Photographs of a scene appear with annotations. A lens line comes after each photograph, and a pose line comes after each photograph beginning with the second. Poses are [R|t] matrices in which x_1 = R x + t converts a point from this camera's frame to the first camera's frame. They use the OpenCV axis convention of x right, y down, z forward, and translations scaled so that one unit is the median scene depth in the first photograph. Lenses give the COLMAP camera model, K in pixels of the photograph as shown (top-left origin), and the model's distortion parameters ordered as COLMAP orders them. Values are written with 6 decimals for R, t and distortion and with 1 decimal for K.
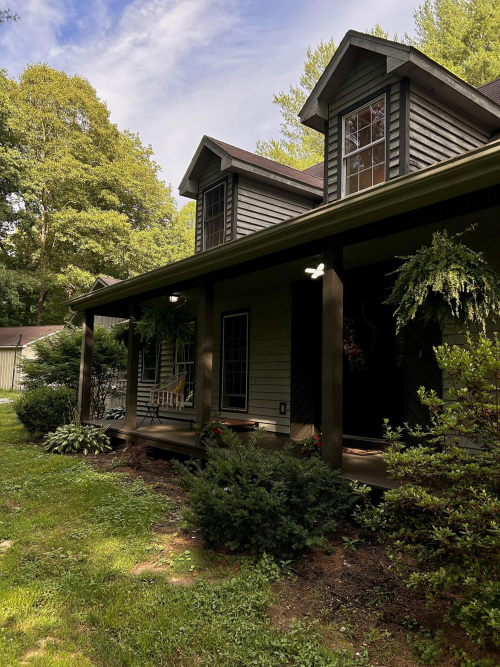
lens RADIAL K [[502.8, 0, 251.6], [0, 502.8, 328.9], [0, 0, 1]] dist [0.043433, -0.044516]
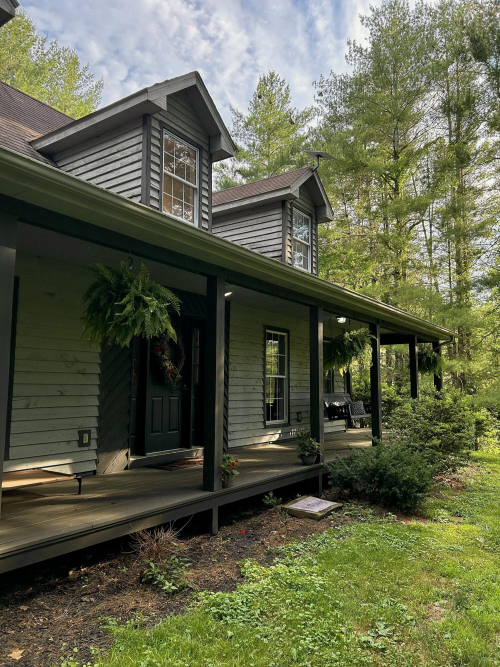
lens RADIAL K [[502.8, 0, 246.1], [0, 502.8, 333.3], [0, 0, 1]] dist [0.043433, -0.044516]
pose [[-0.302194, 0.088781, 0.949103, -0.181676], [-0.115213, 0.984953, -0.128818, 0.018980], [-0.946258, -0.148277, -0.287418, 0.255065]]
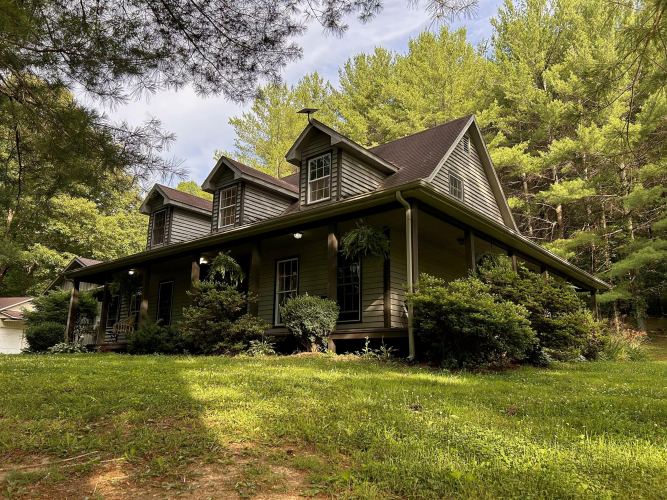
lens RADIAL K [[502.8, 0, 331.4], [0, 502.8, 248.9], [0, 0, 1]] dist [0.043433, -0.044516]
pose [[0.976278, 0.043136, 0.212181, 0.045924], [-0.016080, 0.991693, -0.127622, 0.021593], [-0.215924, 0.121182, 0.968861, -0.268776]]
